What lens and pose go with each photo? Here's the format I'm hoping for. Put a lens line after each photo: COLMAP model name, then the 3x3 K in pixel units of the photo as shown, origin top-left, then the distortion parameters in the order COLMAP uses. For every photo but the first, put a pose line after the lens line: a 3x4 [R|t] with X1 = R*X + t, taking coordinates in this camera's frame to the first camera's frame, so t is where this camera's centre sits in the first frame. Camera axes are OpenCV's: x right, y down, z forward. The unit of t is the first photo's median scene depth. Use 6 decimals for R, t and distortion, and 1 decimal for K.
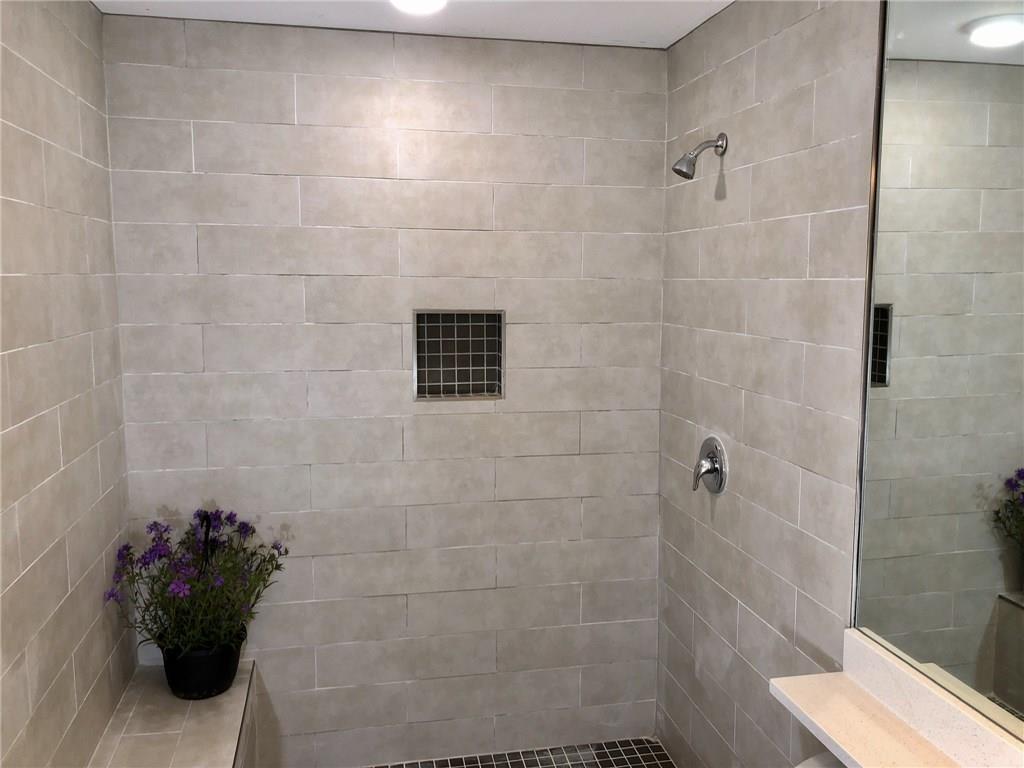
lens RADIAL K [[832.0, 0, 533.2], [0, 832.0, 381.8], [0, 0, 1]] dist [0.057573, -0.060677]
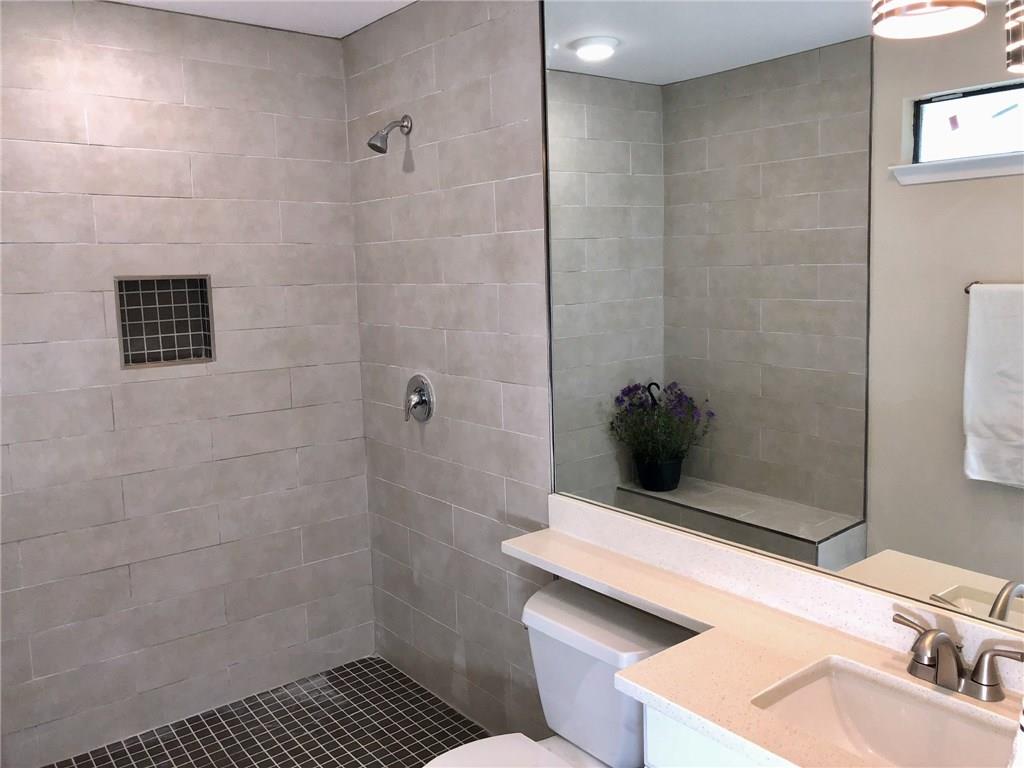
lens RADIAL K [[832.0, 0, 516.7], [0, 832.0, 387.5], [0, 0, 1]] dist [0.057573, -0.060677]
pose [[0.894784, -0.091167, 0.437093, -0.164122], [0.087289, 0.995761, 0.029000, 0.057925], [-0.437884, 0.012205, 0.898949, -0.113166]]
